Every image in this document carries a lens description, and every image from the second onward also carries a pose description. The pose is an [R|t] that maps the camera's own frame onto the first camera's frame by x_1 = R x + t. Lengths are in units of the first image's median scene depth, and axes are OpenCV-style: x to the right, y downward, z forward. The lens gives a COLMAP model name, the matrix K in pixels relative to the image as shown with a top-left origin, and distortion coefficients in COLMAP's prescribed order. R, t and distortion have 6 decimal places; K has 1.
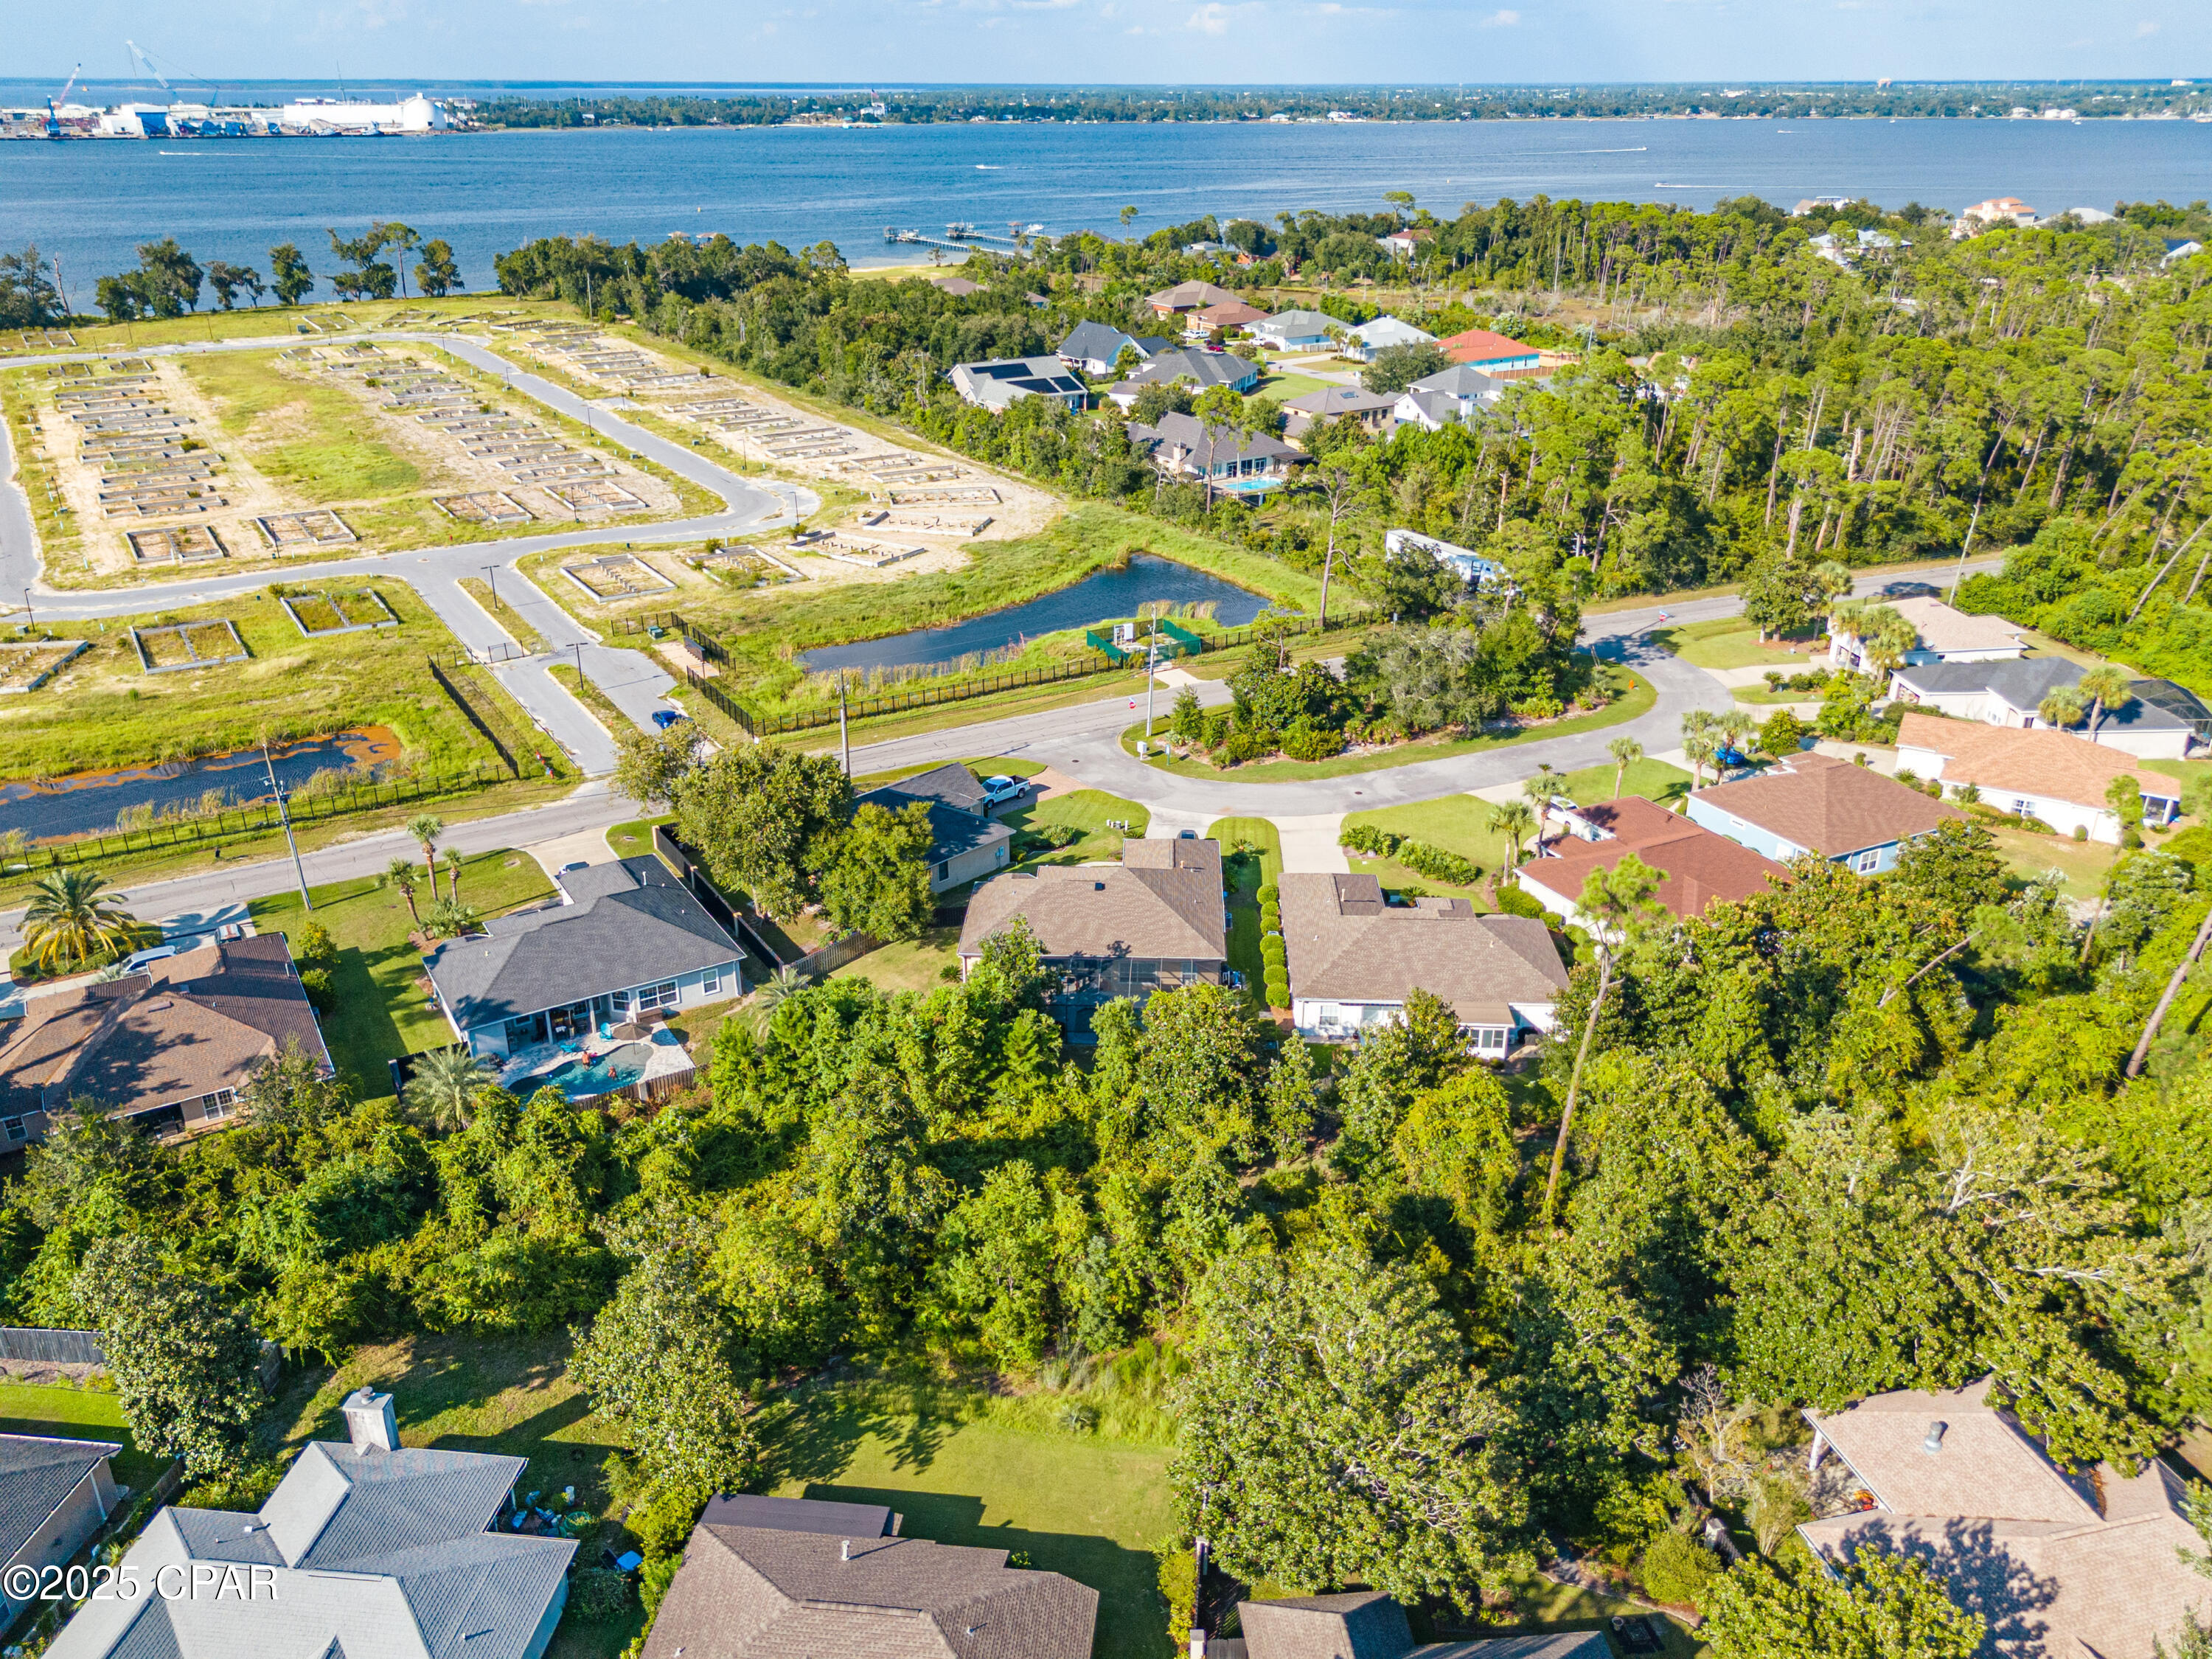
lens RADIAL K [[1661.5, 0, 1153.7], [0, 1661.5, 815.9], [0, 0, 1]] dist [0.067941, -0.073390]
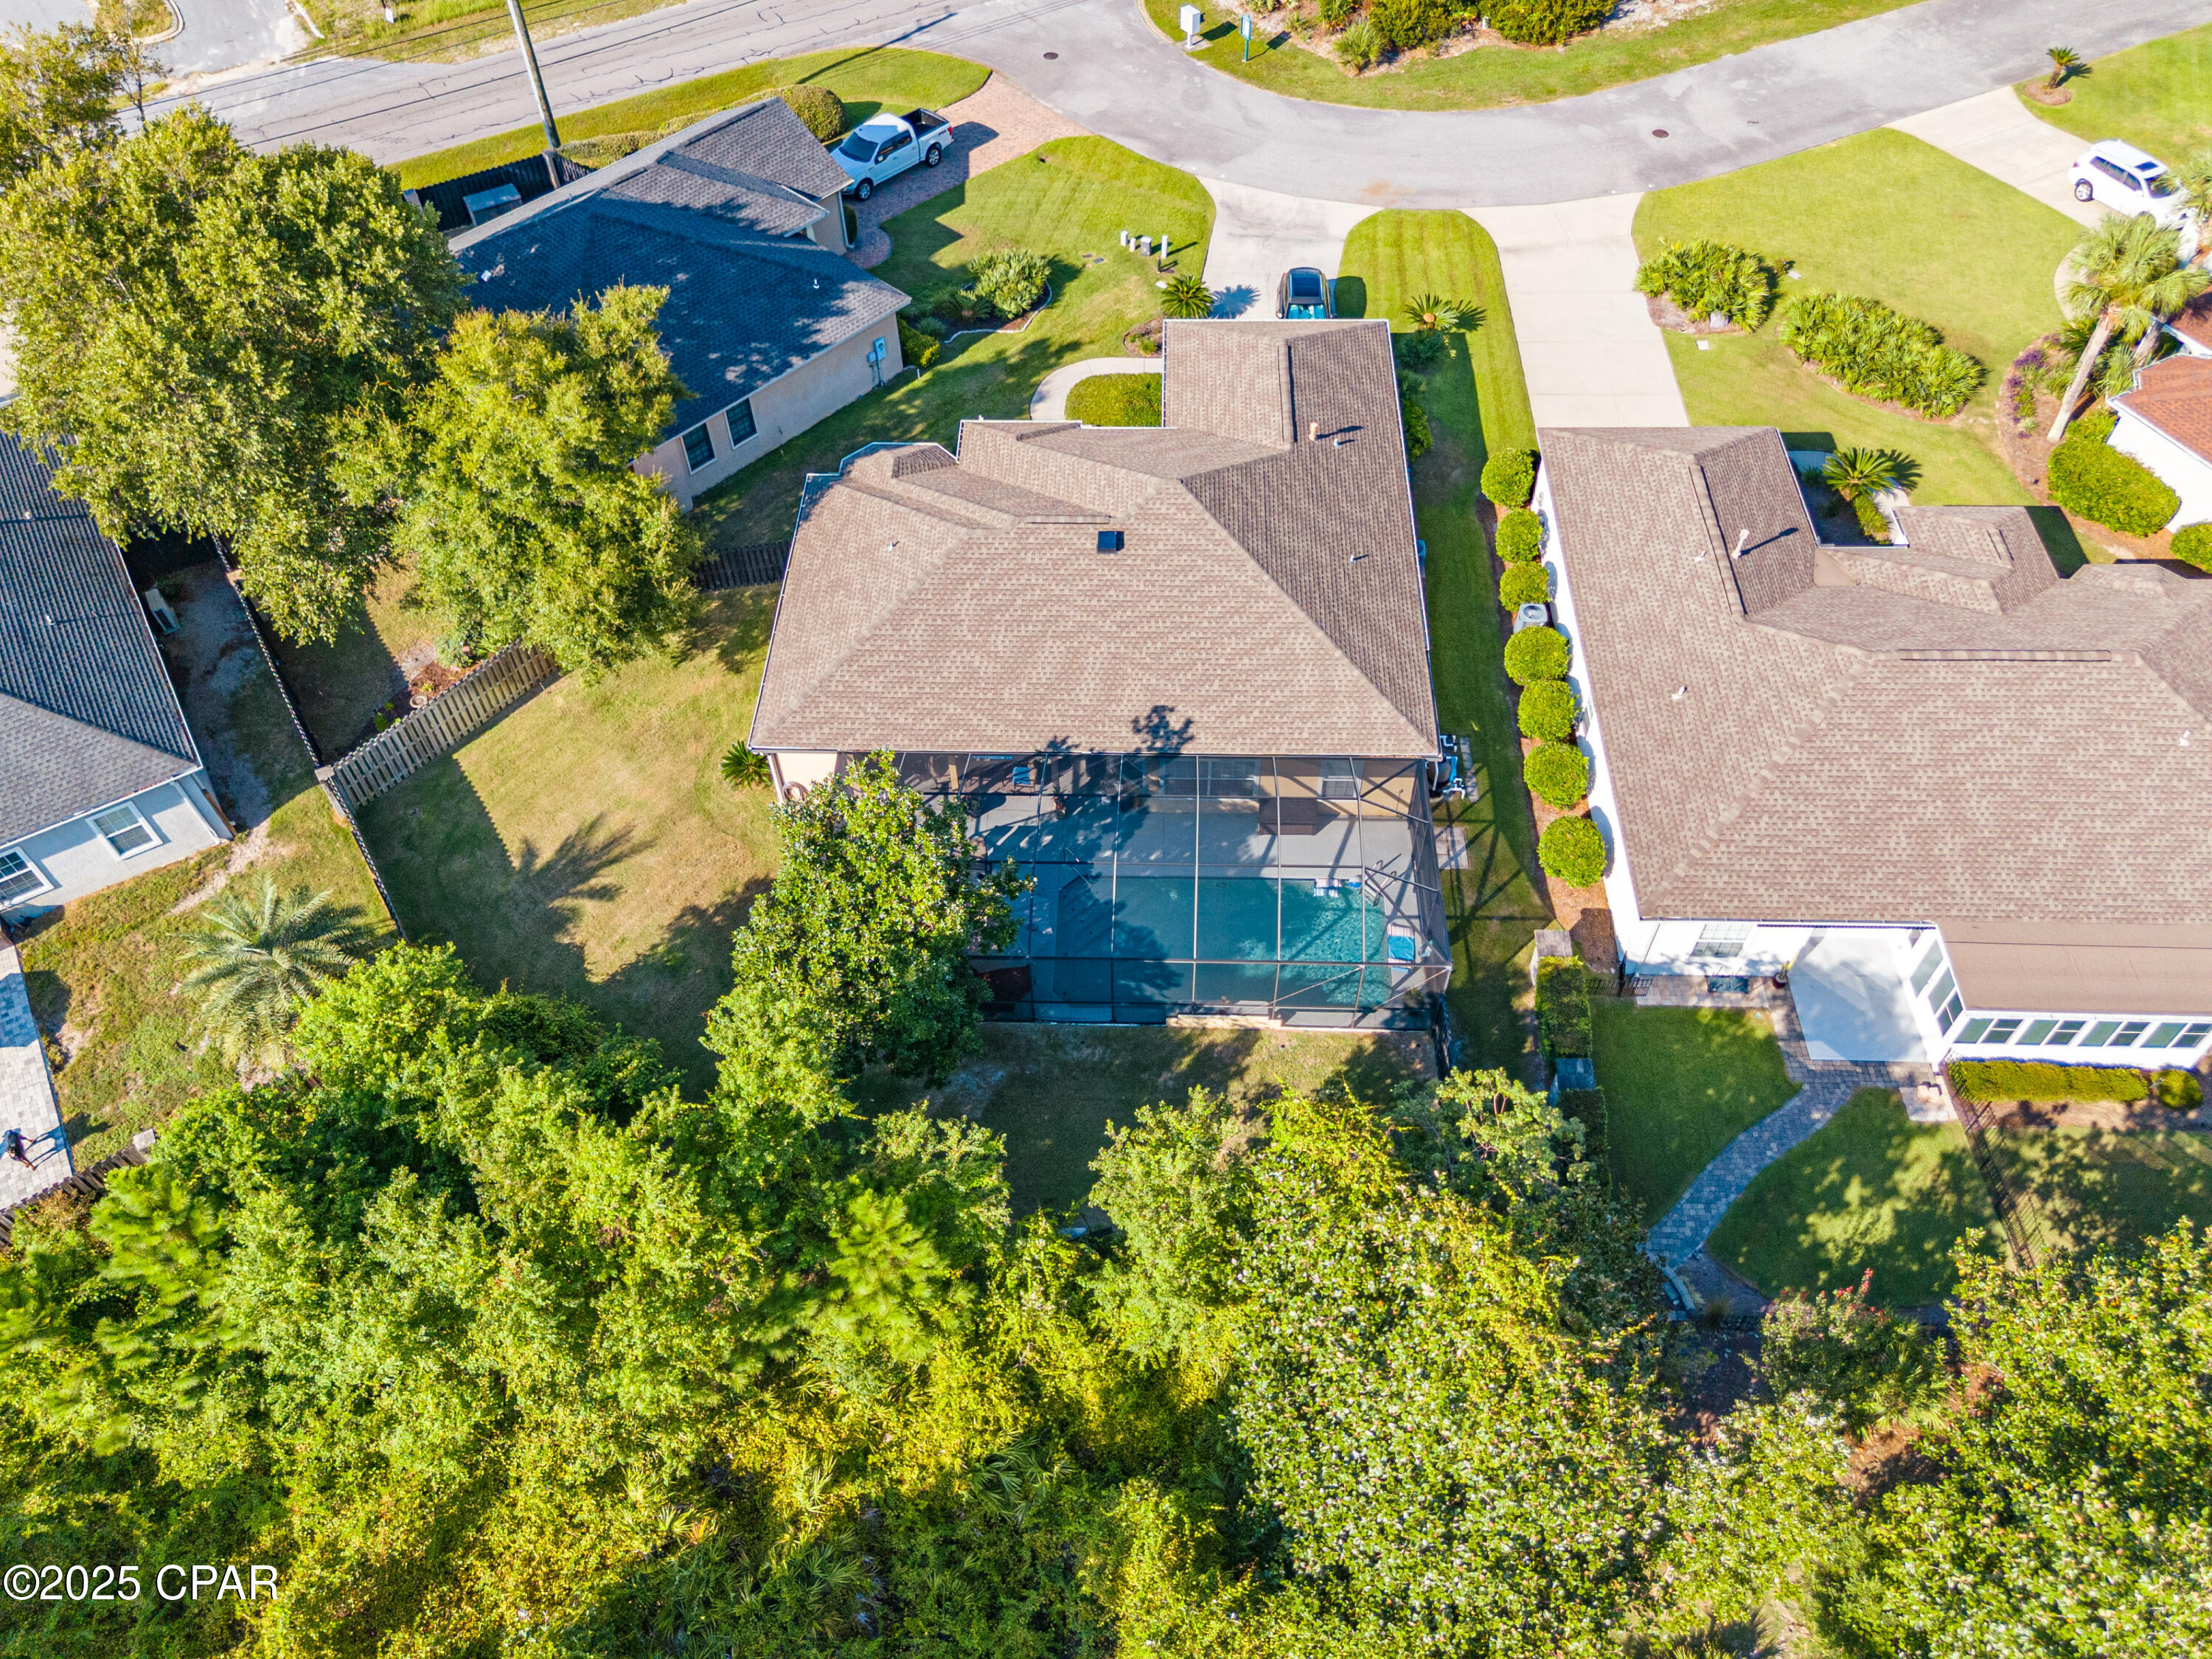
lens RADIAL K [[1661.5, 0, 1153.7], [0, 1661.5, 815.9], [0, 0, 1]] dist [0.067941, -0.073390]
pose [[0.999813, -0.011437, -0.015587, -0.010649], [0.017299, 0.889228, 0.457138, -0.049634], [0.008632, -0.457322, 0.889259, 0.400322]]
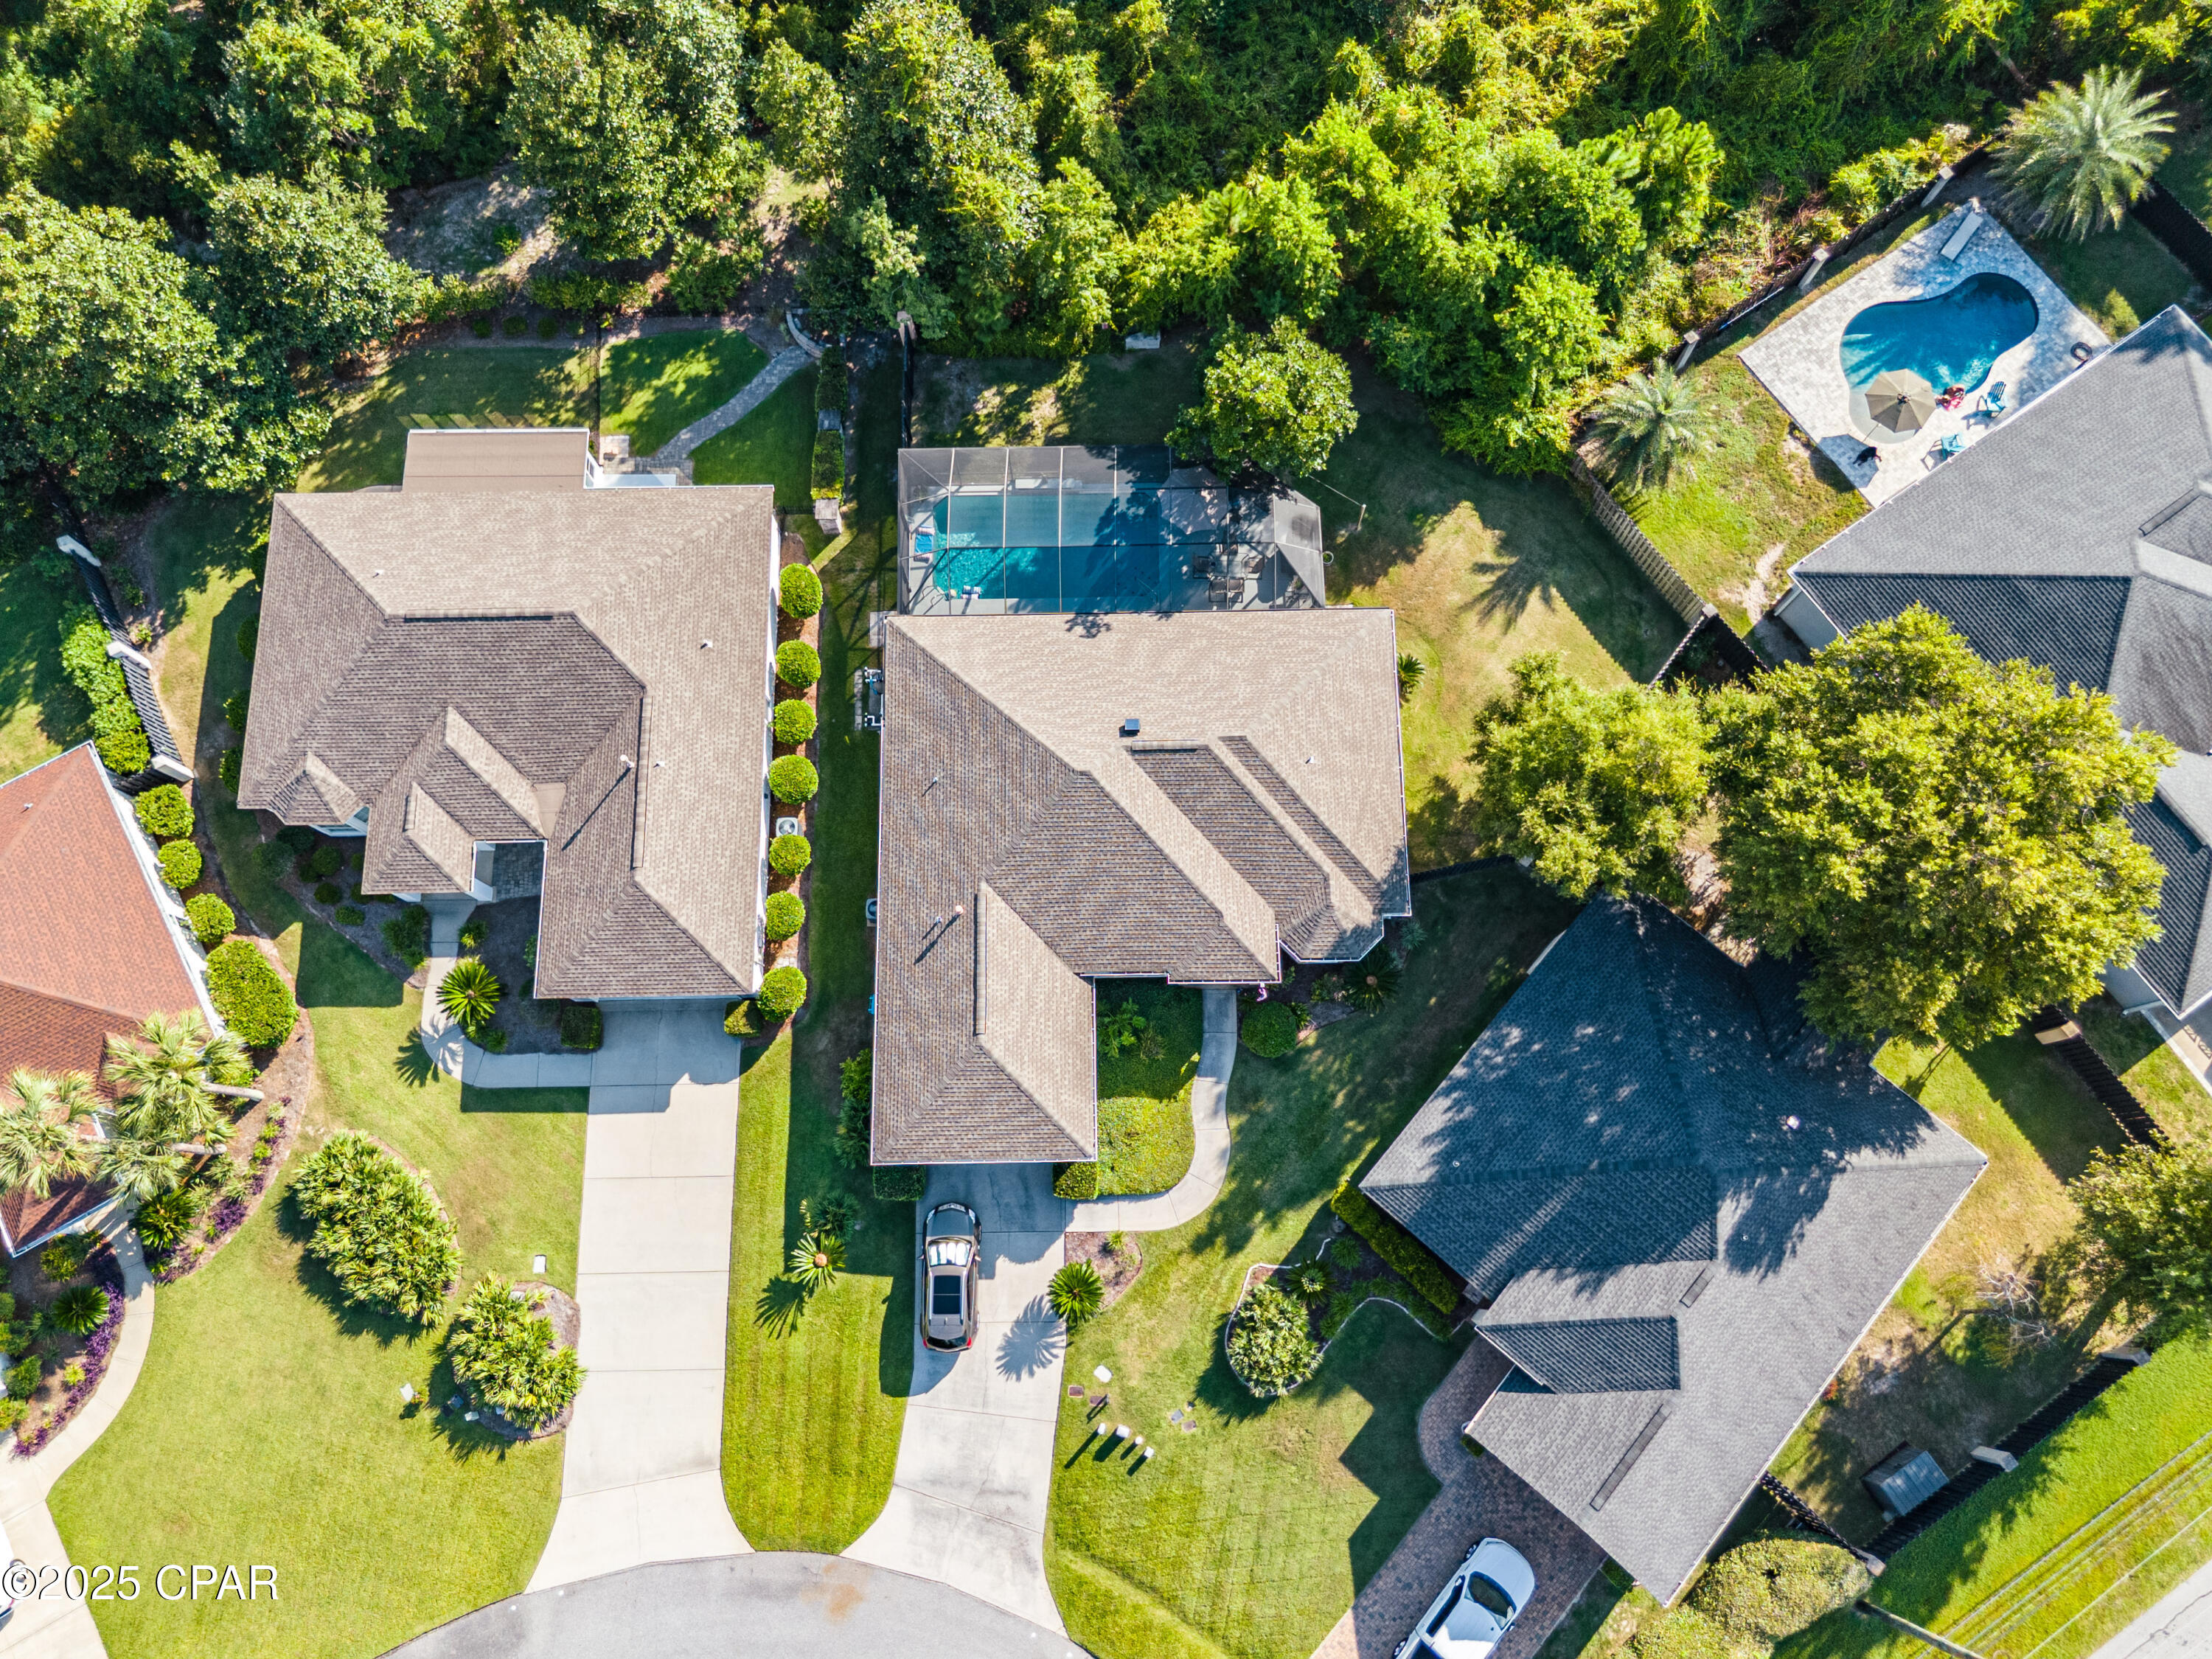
lens RADIAL K [[1590.8, 0, 1036.1], [0, 1590.8, 824.2], [0, 0, 1]] dist [0.056000, -0.061733]
pose [[-0.999629, 0.019754, 0.018738, -0.007779], [0.015540, -0.151150, 0.988389, -0.266034], [0.022357, 0.988314, 0.150786, 0.612360]]
